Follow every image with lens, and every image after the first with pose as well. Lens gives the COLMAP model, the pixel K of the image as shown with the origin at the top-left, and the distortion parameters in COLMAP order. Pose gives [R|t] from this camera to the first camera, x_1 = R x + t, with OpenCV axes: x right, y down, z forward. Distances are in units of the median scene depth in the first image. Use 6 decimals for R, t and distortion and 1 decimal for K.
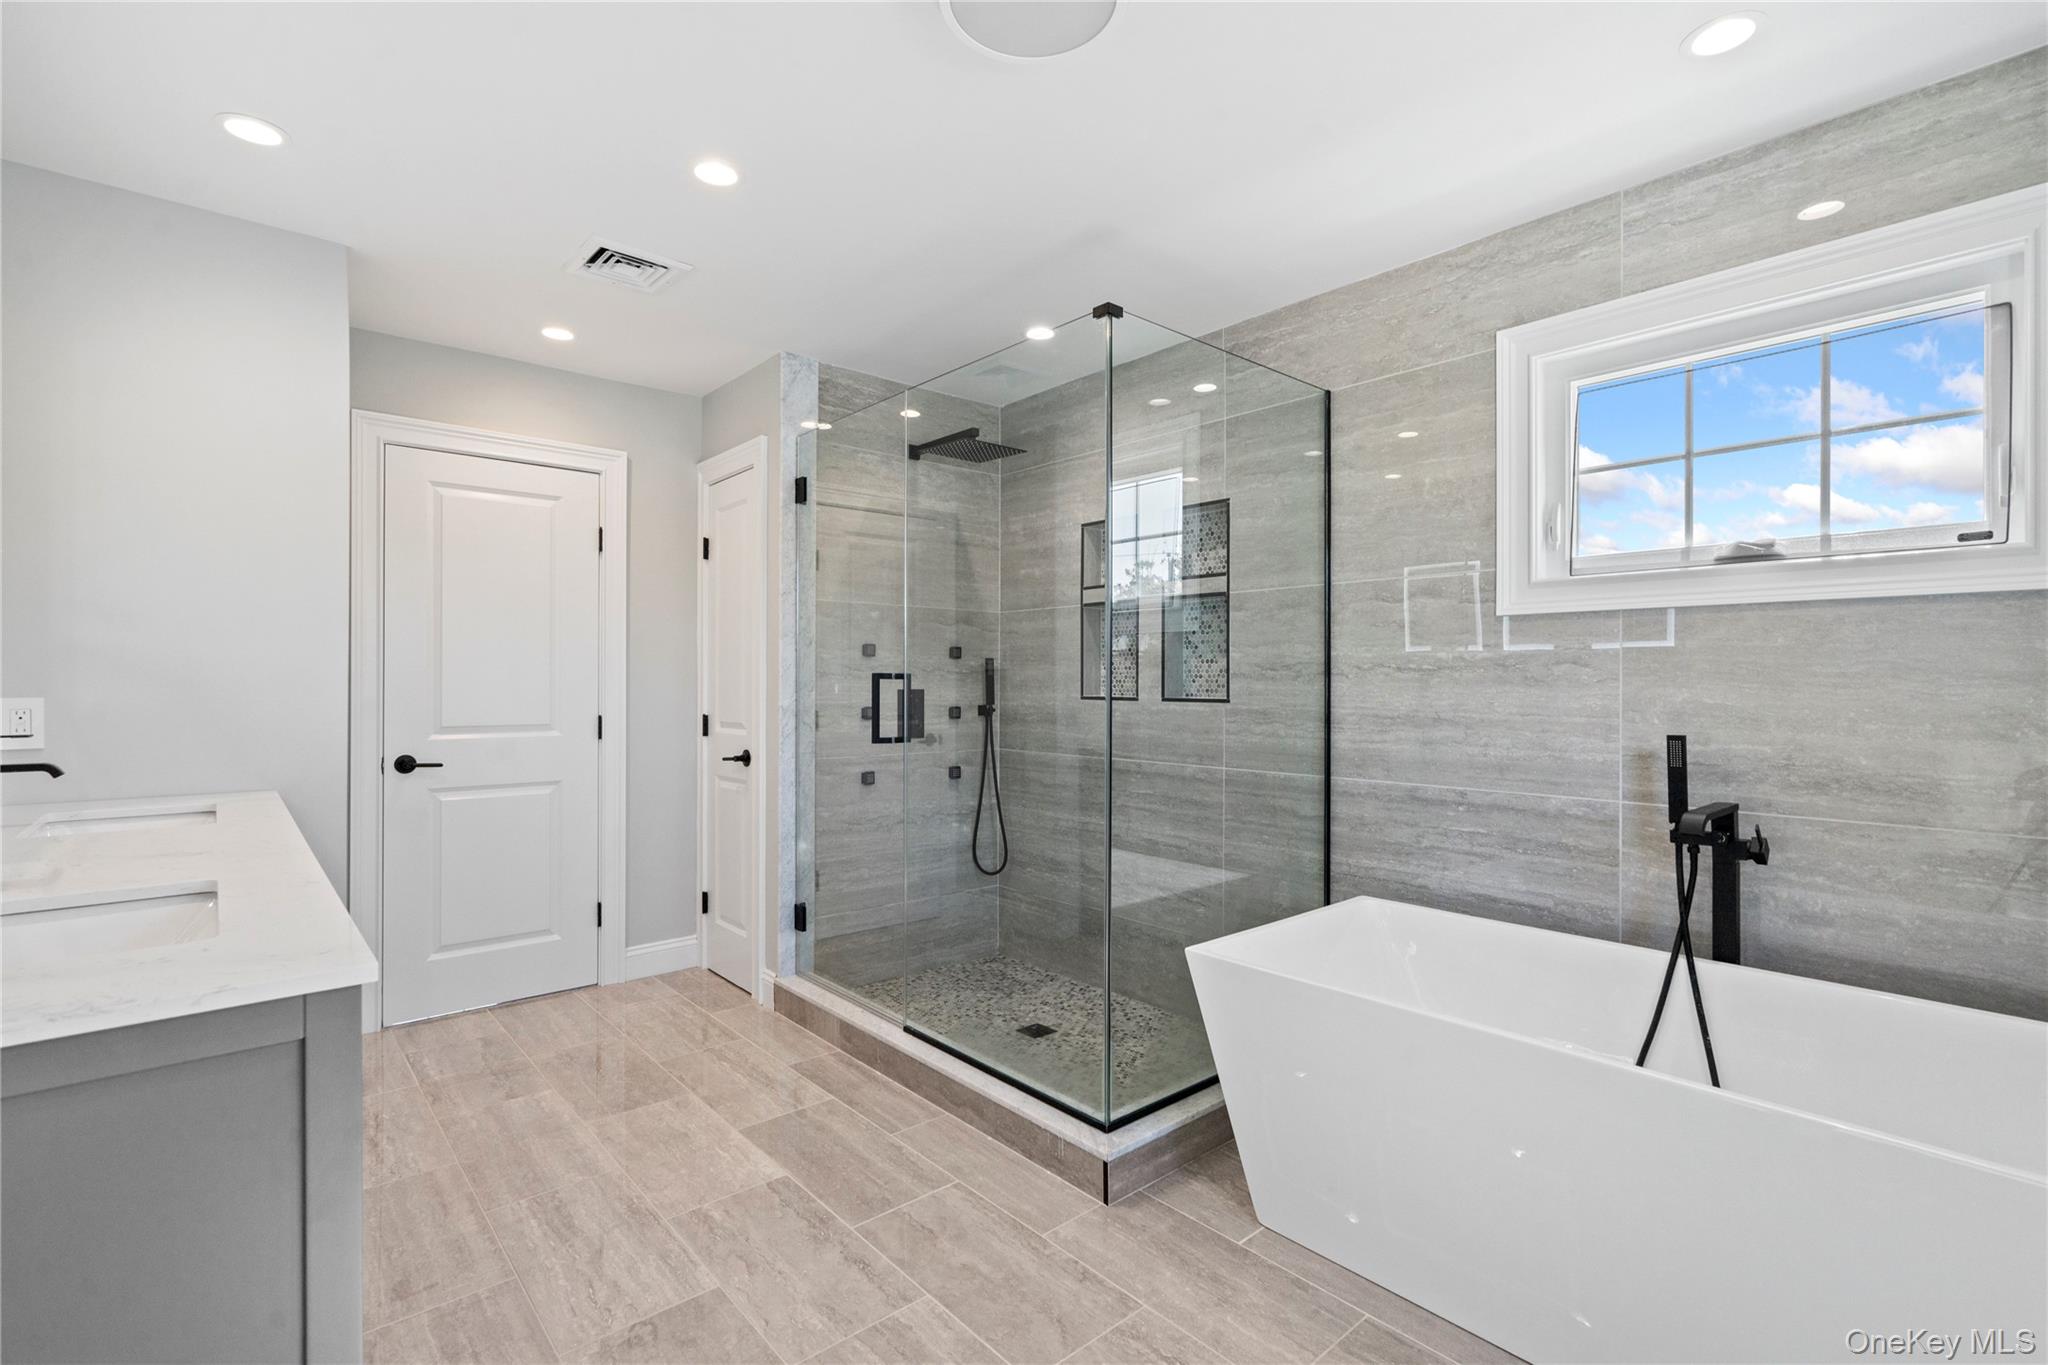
lens RADIAL K [[942.8, 0, 1028.0], [0, 942.8, 686.5], [0, 0, 1]] dist [-0.000451, 0.000807]
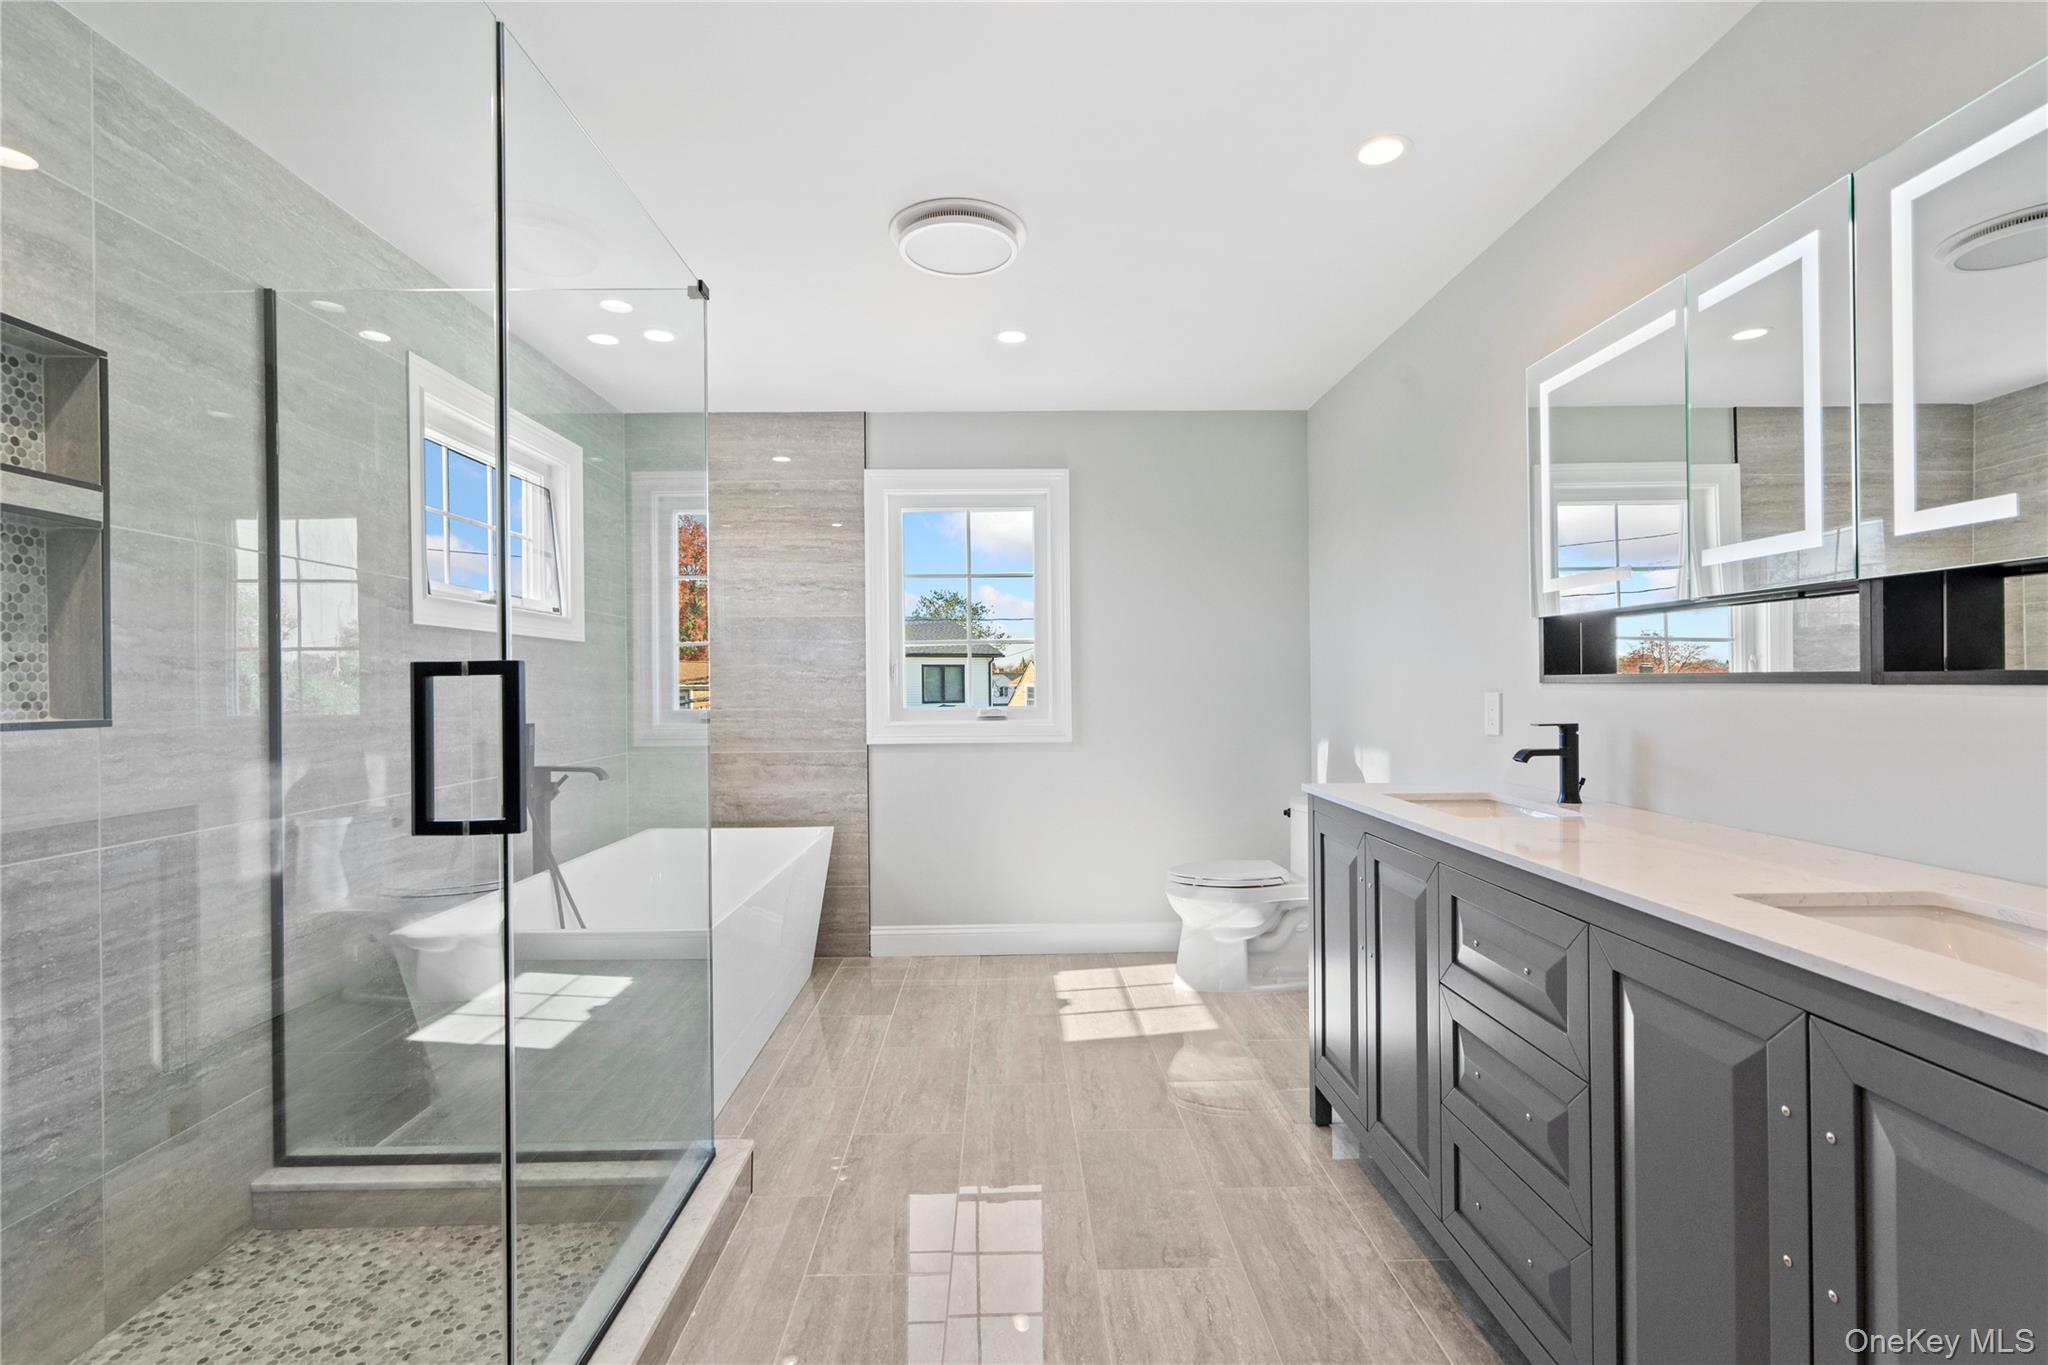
lens RADIAL K [[942.8, 0, 1021.8], [0, 942.8, 678.2], [0, 0, 1]] dist [-0.000451, 0.000807]
pose [[-0.769186, 0.007554, 0.638980, -0.572432], [0.007883, 0.999966, -0.002333, -0.005182], [-0.638976, 0.003242, -0.769220, 1.139528]]
